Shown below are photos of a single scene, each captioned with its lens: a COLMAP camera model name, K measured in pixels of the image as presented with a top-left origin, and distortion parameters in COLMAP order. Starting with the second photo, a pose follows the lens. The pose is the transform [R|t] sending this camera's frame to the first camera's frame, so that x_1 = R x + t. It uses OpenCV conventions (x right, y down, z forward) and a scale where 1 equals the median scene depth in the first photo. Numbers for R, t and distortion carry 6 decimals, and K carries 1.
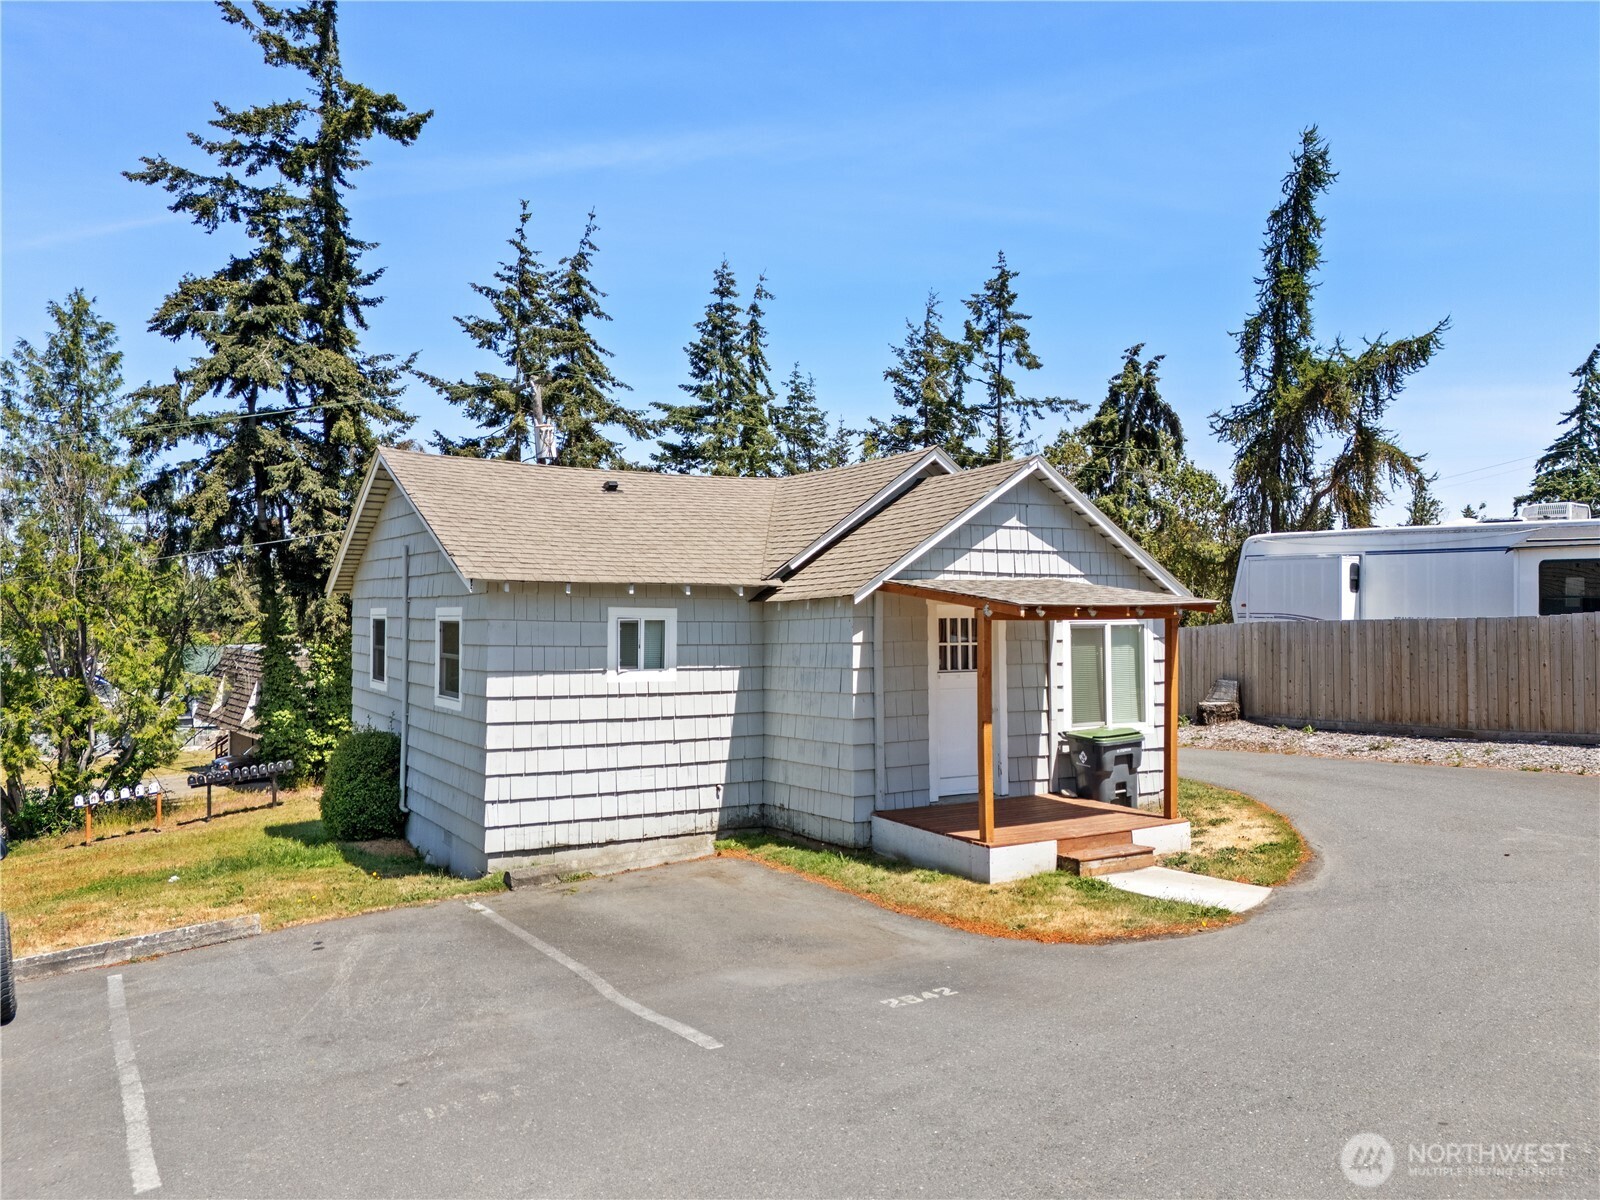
lens RADIAL K [[1182.2, 0, 800.0], [0, 1182.2, 600.0], [0, 0, 1]] dist [0.105206, -0.124358]
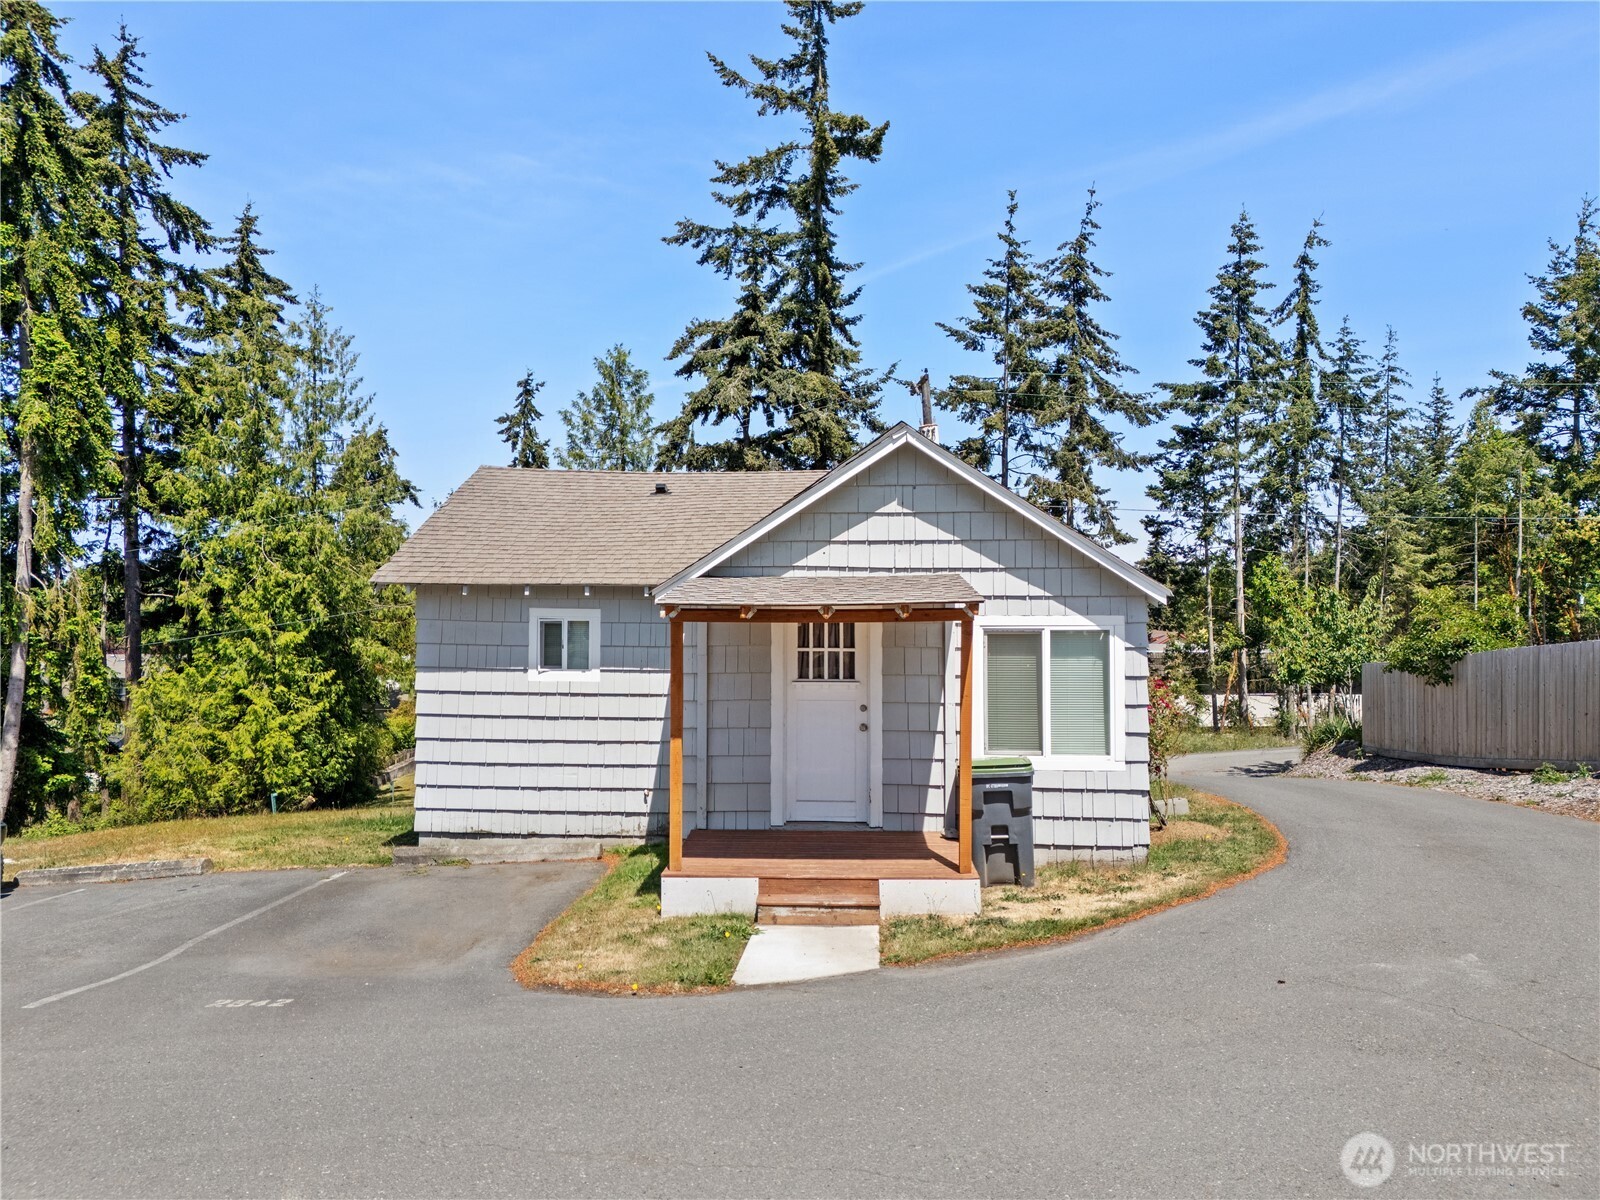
lens RADIAL K [[1209.6, 0, 801.7], [0, 1209.6, 632.0], [0, 0, 1]] dist [0.101442, -0.120362]
pose [[0.830494, 0.009959, -0.556938, 0.592535], [0.002824, 0.999752, 0.022089, 0.003855], [0.557020, -0.019918, 0.830260, 0.239326]]
